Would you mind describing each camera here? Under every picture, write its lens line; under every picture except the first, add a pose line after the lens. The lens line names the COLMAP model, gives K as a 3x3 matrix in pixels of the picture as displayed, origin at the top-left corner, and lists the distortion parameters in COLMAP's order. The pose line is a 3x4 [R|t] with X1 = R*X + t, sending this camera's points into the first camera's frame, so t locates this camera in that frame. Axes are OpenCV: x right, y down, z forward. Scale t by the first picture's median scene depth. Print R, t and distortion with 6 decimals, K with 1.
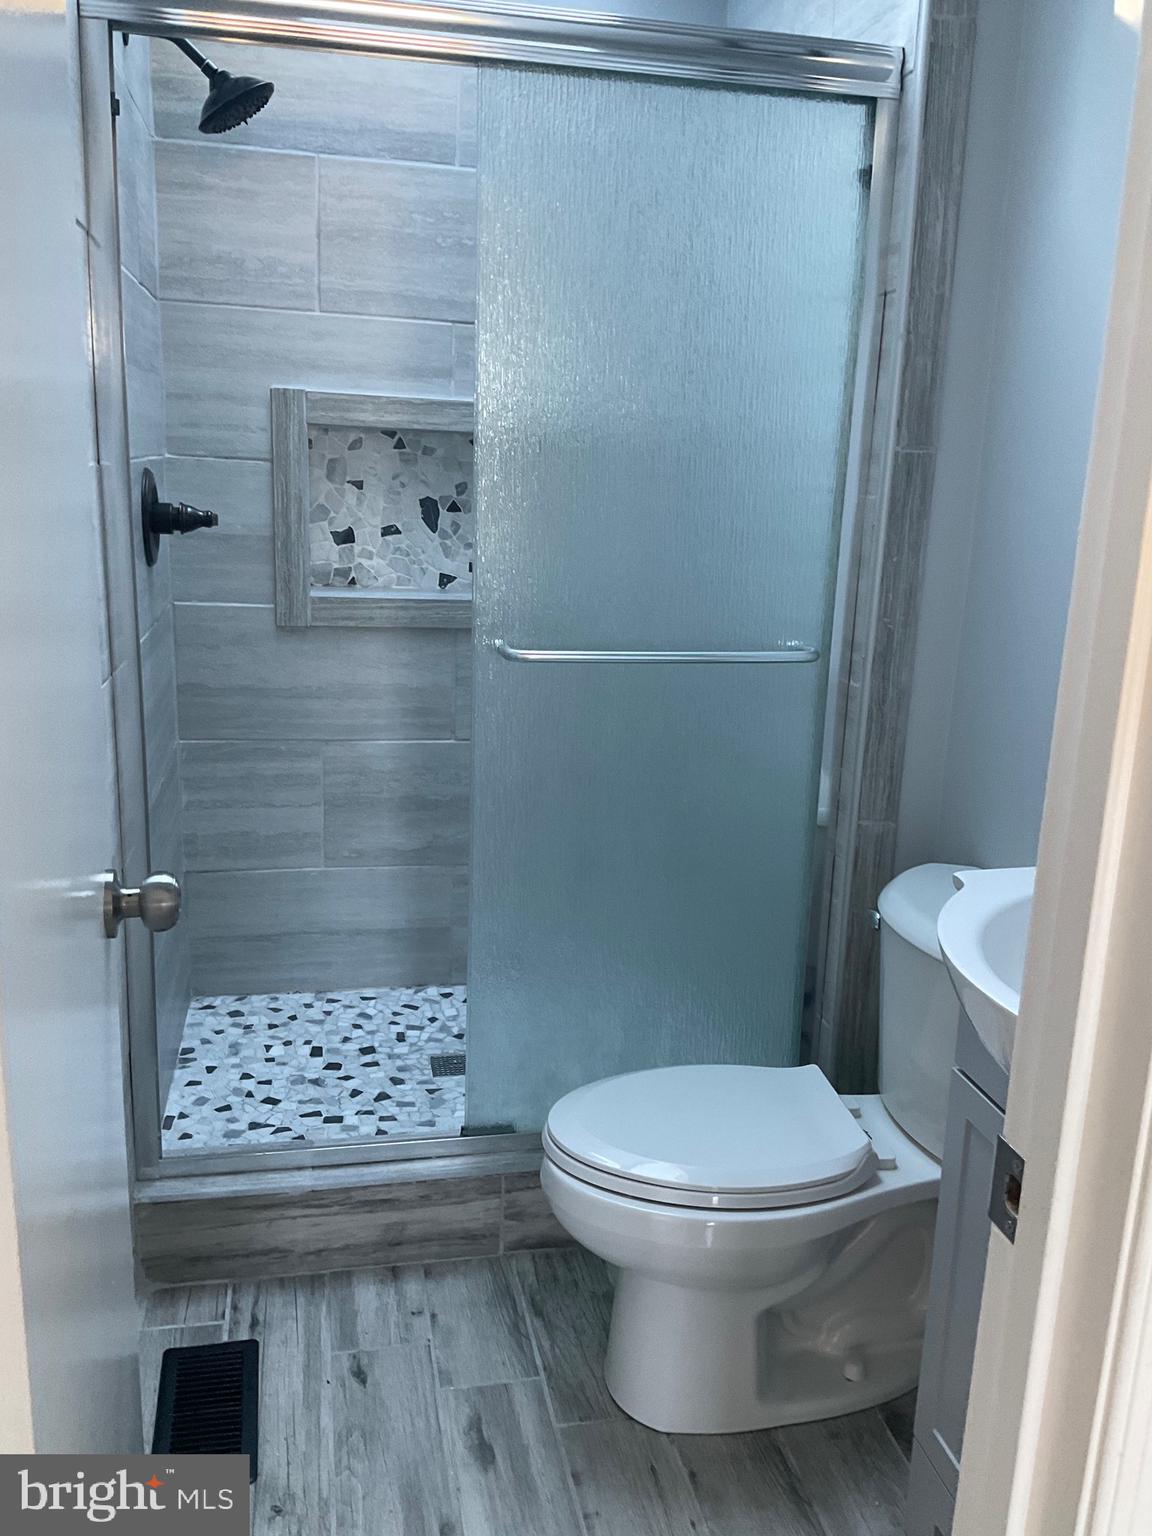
lens RADIAL K [[1281.6, 0, 576.2], [0, 1281.6, 770.8], [0, 0, 1]] dist [0.046274, -0.003664]
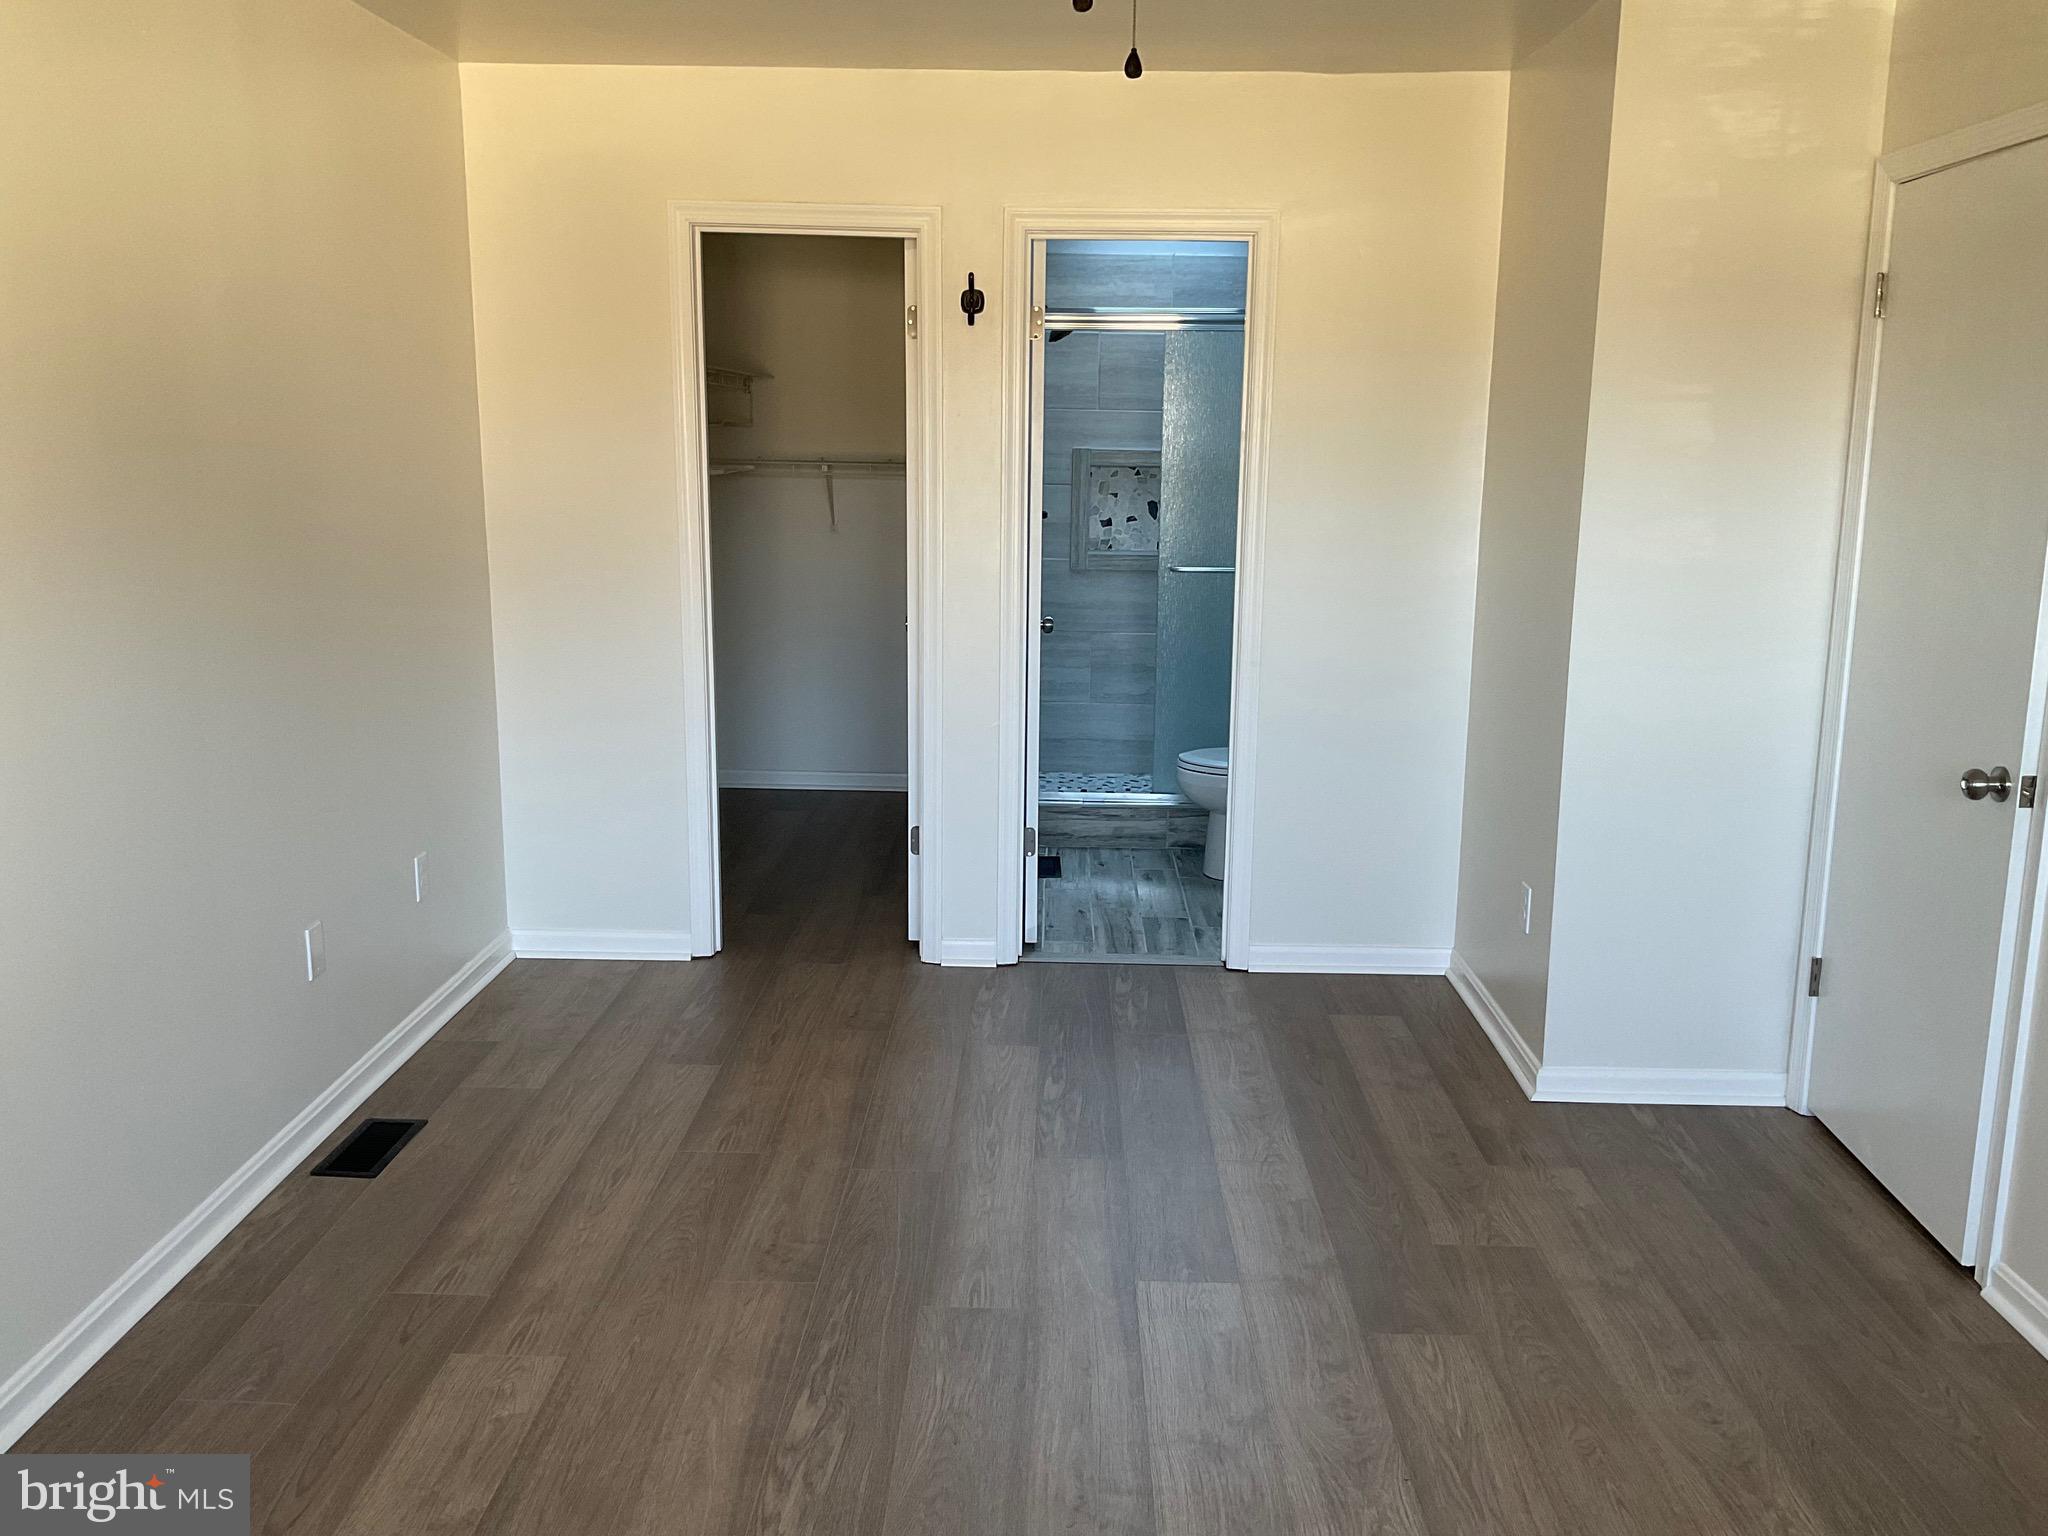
lens RADIAL K [[1708.8, 0, 1022.1], [0, 1708.8, 764.8], [0, 0, 1]] dist [0.046274, -0.003664]
pose [[0.973840, 0.023786, -0.225986, 0.275835], [-0.034104, 0.998541, -0.041866, 0.283801], [0.224660, 0.048477, 0.973231, -1.462085]]
